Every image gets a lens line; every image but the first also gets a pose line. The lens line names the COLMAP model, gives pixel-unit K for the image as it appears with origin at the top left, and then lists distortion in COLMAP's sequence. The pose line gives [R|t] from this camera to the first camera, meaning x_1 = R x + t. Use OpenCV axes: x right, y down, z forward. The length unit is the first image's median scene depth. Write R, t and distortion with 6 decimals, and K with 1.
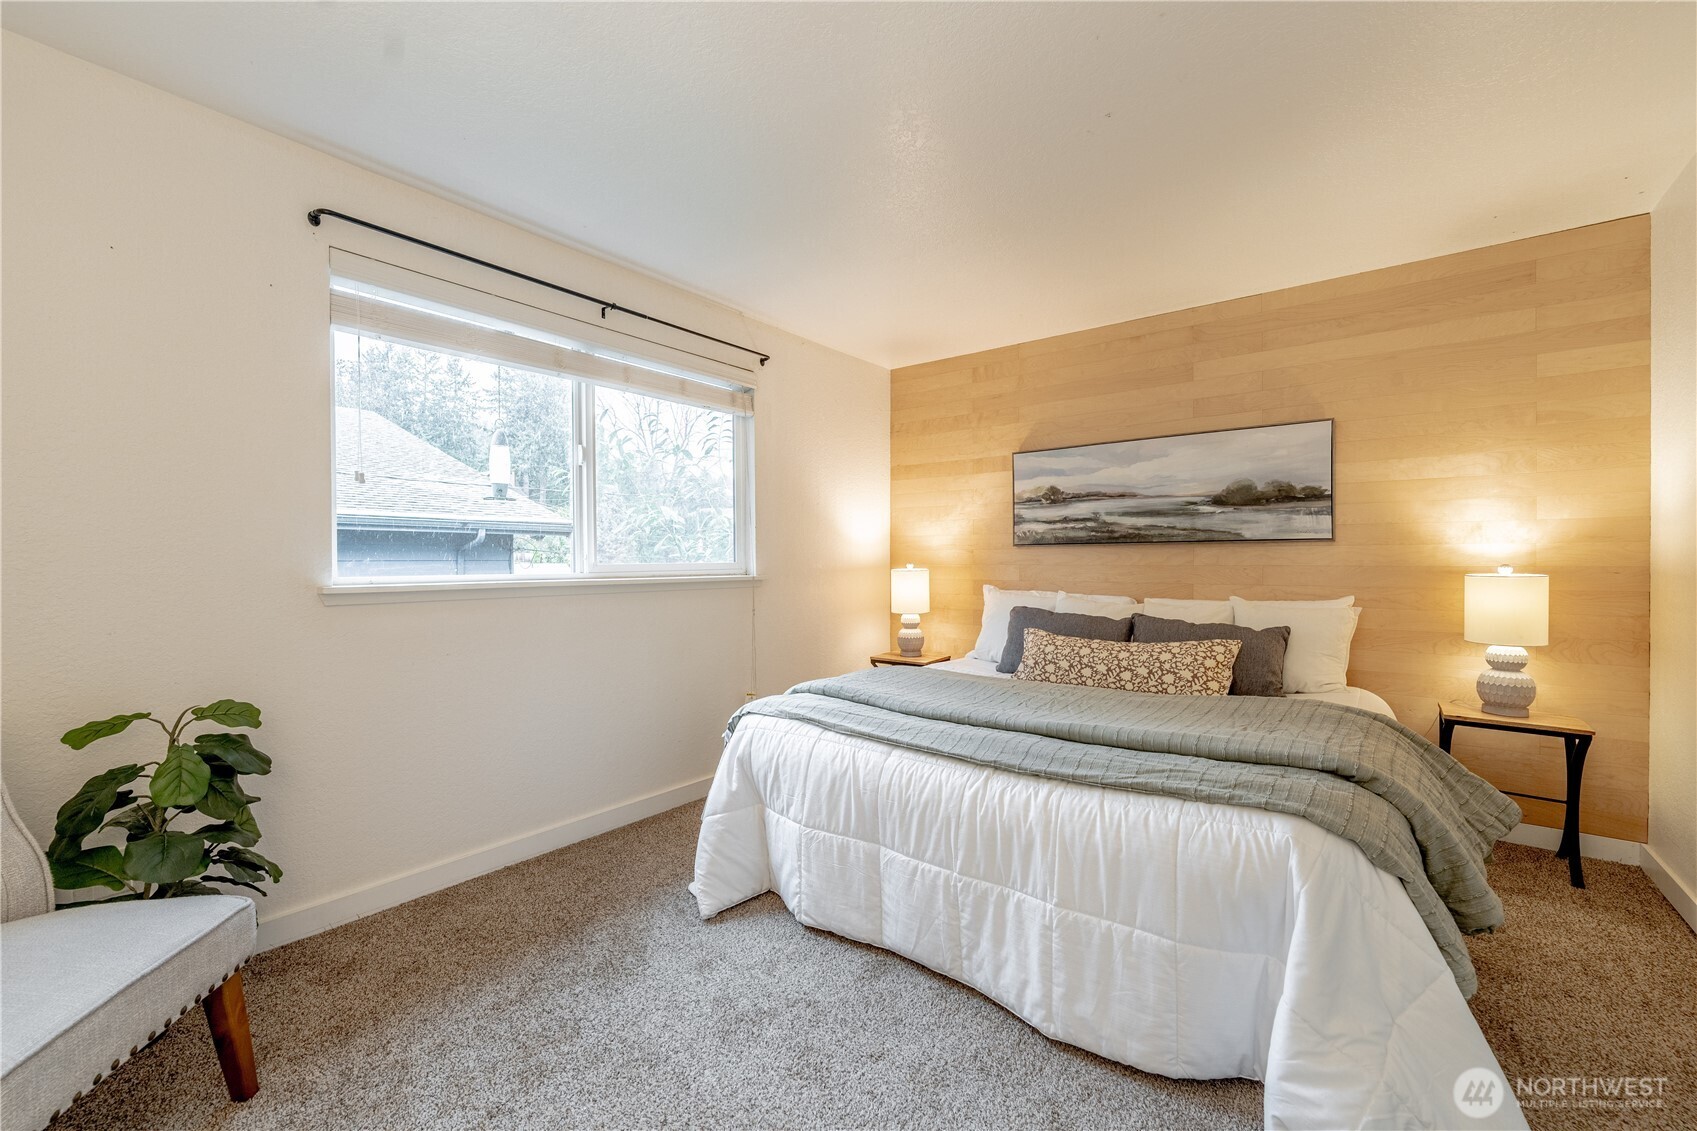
lens RADIAL K [[688.6, 0, 829.6], [0, 688.6, 569.5], [0, 0, 1]] dist [0.000238, -0.000865]
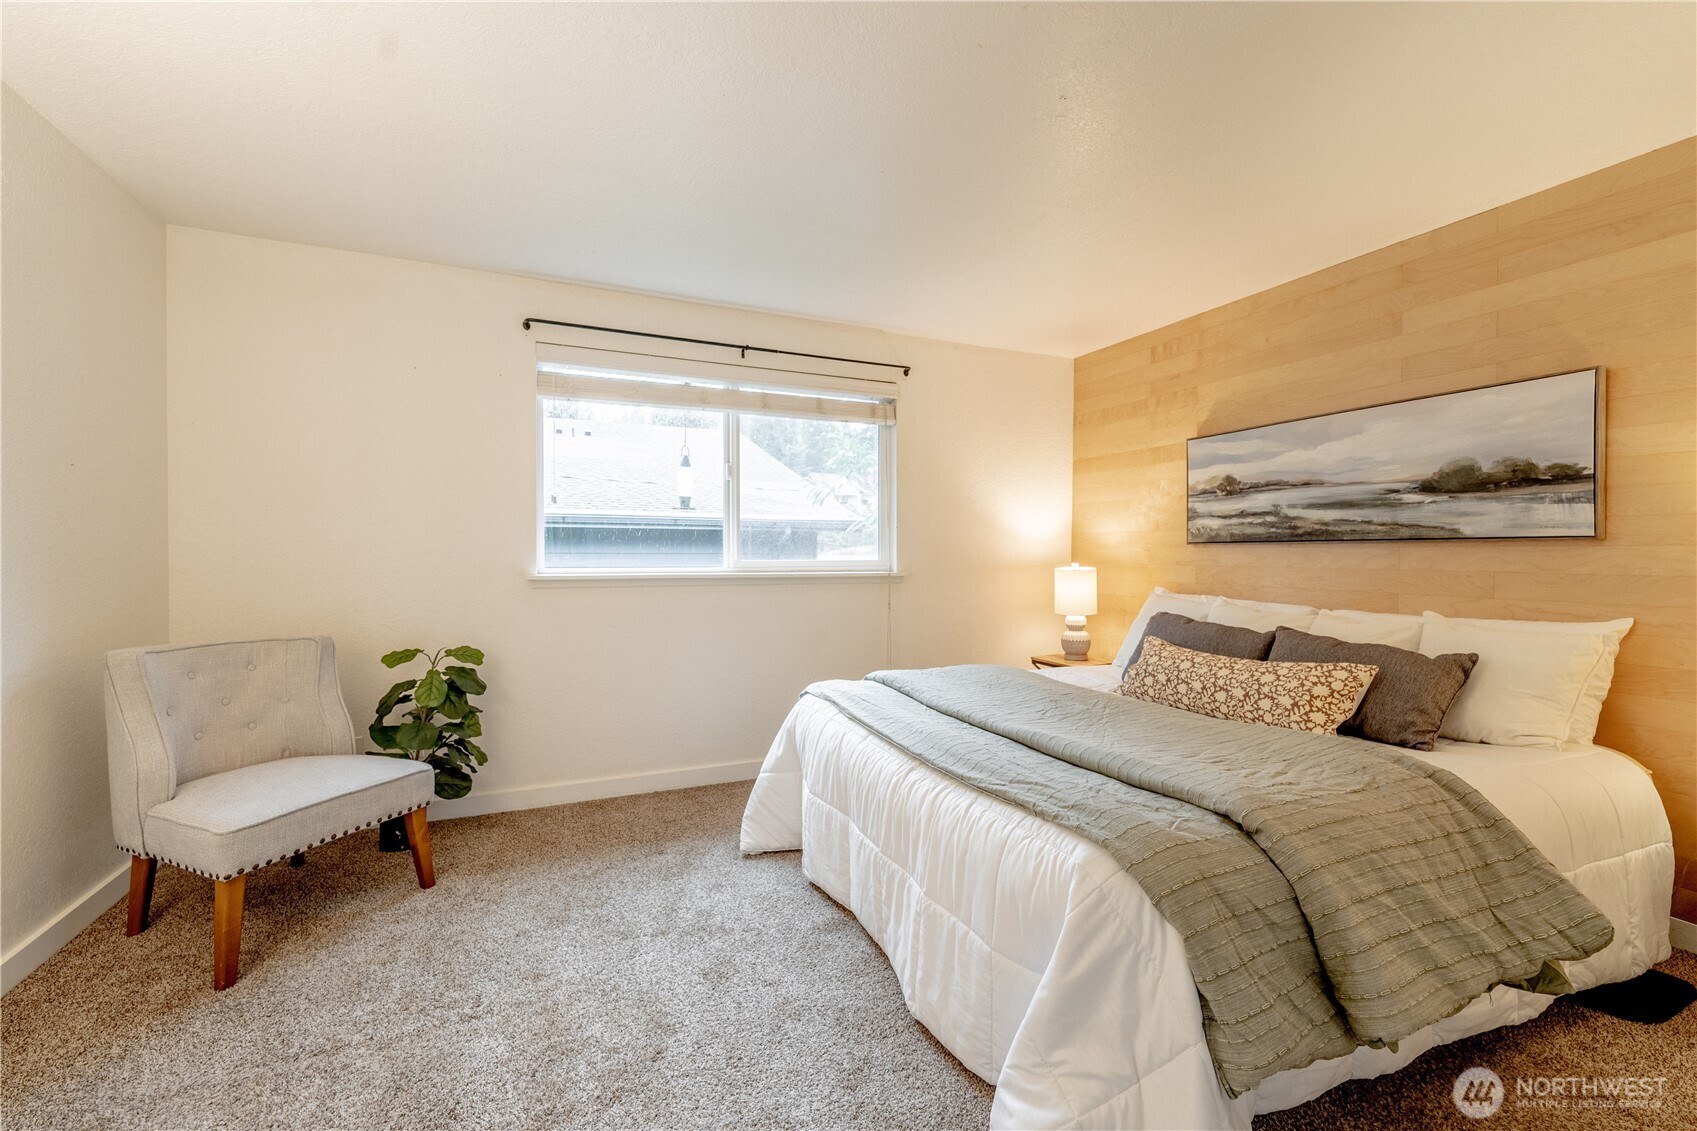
lens RADIAL K [[688.6, 0, 837.1], [0, 688.6, 565.0], [0, 0, 1]] dist [0.000238, -0.000865]
pose [[0.882142, 0.014289, -0.470766, 0.567099], [-0.012621, 0.999898, 0.006701, -0.015279], [0.470814, 0.000030, 0.882233, 0.009742]]
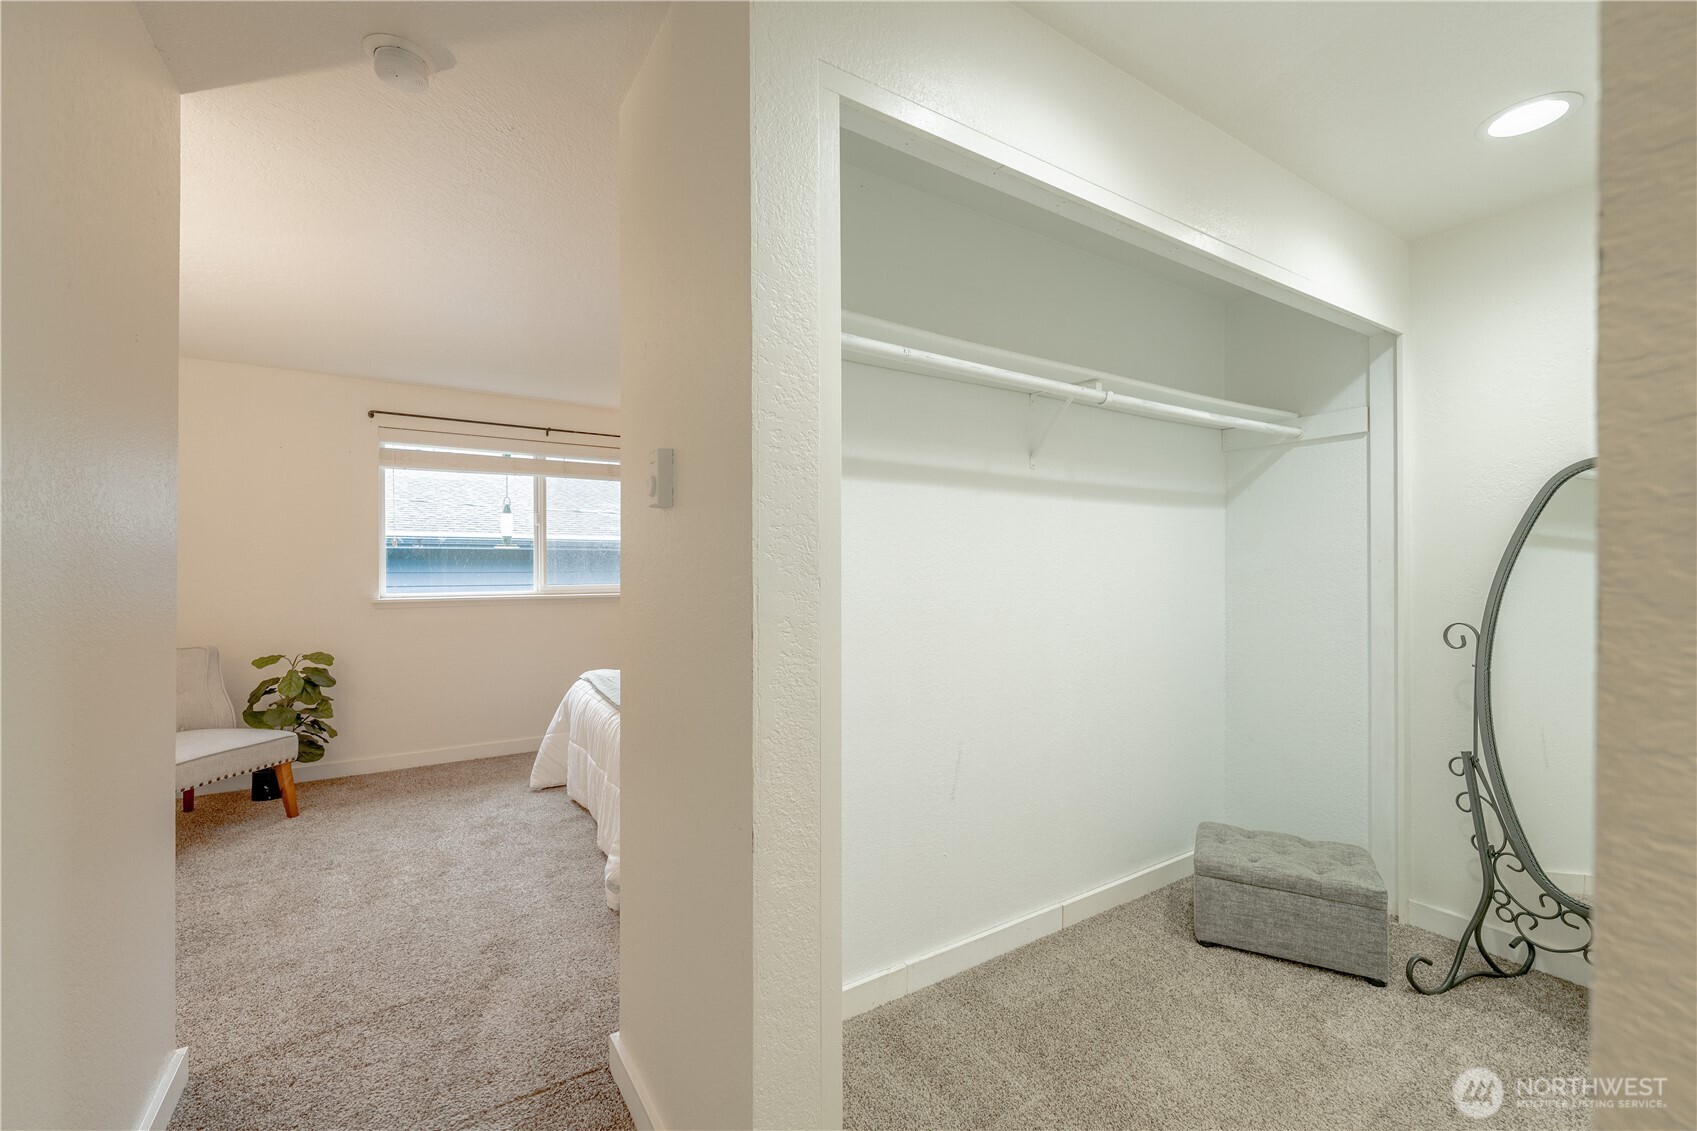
lens RADIAL K [[688.6, 0, 846.0], [0, 688.6, 567.2], [0, 0, 1]] dist [0.000238, -0.000865]
pose [[0.948709, 0.008440, -0.316039, 1.254364], [-0.011005, 0.999919, -0.006332, -0.073068], [0.315960, 0.009485, 0.948725, -0.480766]]
